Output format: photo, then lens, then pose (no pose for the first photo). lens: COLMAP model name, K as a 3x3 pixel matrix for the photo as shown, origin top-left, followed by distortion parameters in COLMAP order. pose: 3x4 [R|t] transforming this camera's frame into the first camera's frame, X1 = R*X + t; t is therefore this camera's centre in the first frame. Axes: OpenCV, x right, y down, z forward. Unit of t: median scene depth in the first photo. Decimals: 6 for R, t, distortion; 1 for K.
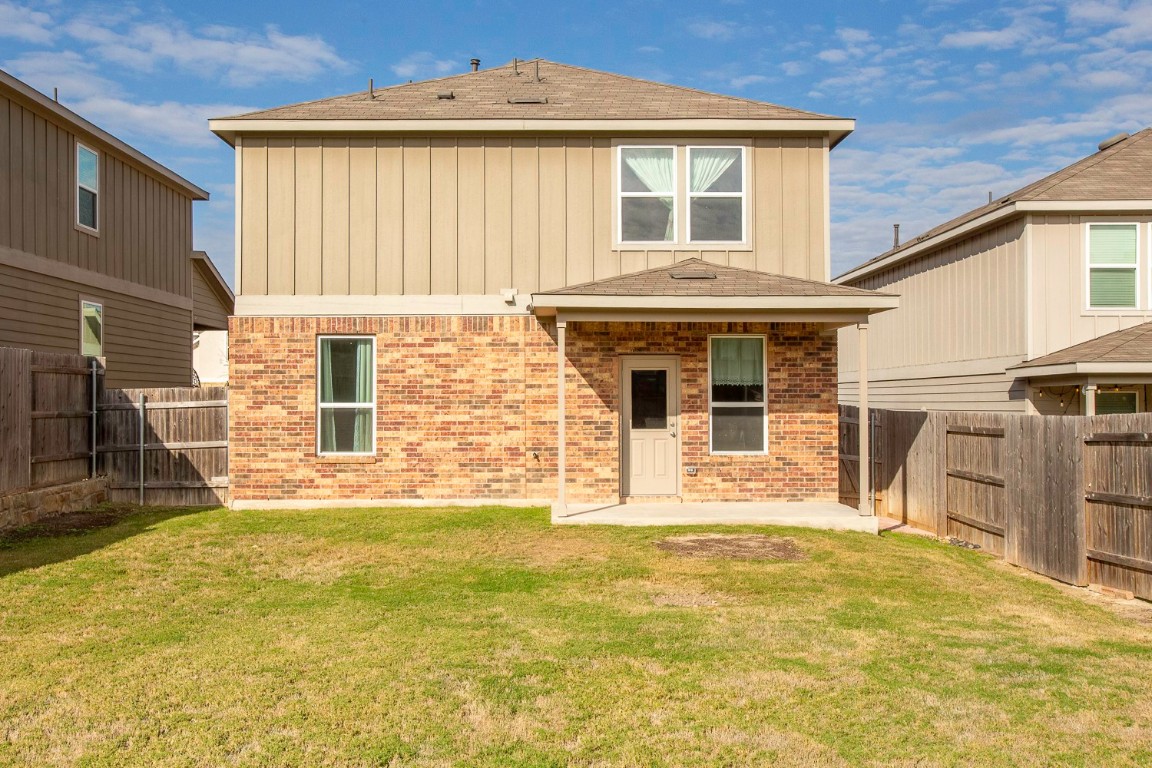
lens RADIAL K [[1107.6, 0, 579.9], [0, 1107.6, 385.0], [0, 0, 1]] dist [0.031977, 0.000000]
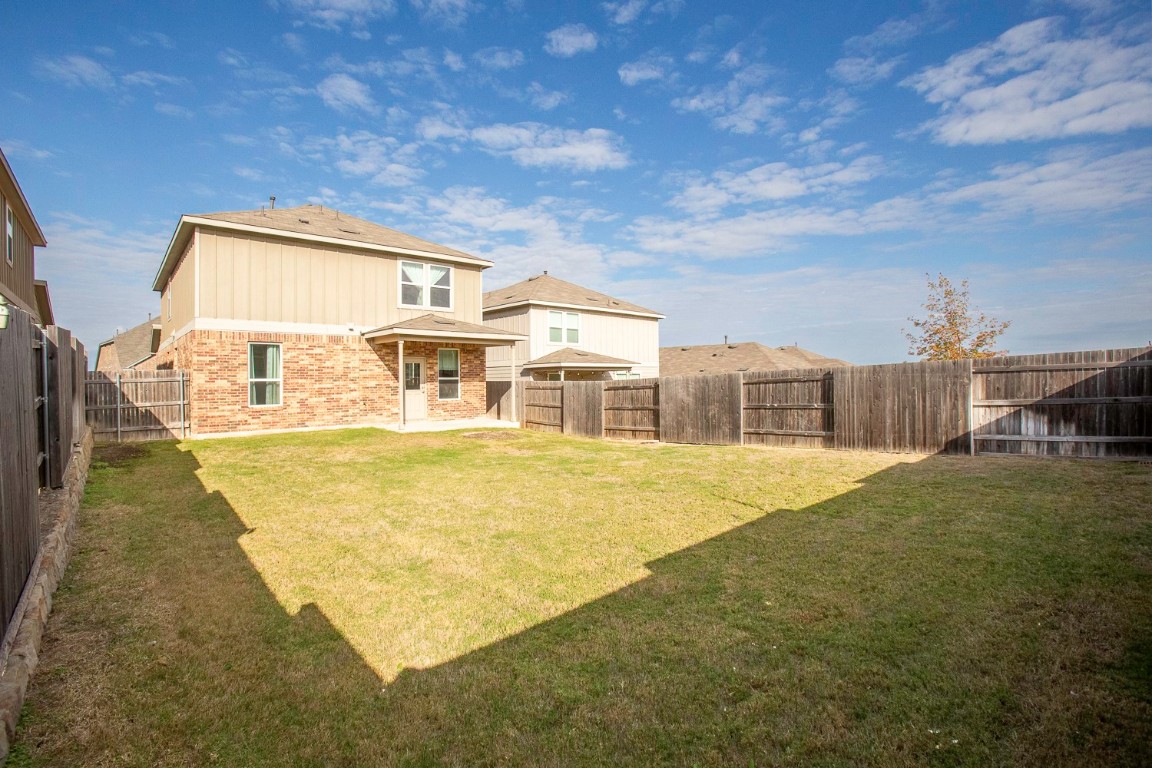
lens RADIAL K [[531.8, 0, 575.0], [0, 531.8, 381.4], [0, 0, 1]] dist [0.002409, 0.000663]
pose [[0.774319, -0.008935, 0.632733, -0.366805], [-0.002752, 0.999843, 0.017487, 0.003585], [-0.632790, -0.015281, 0.774173, -0.028204]]
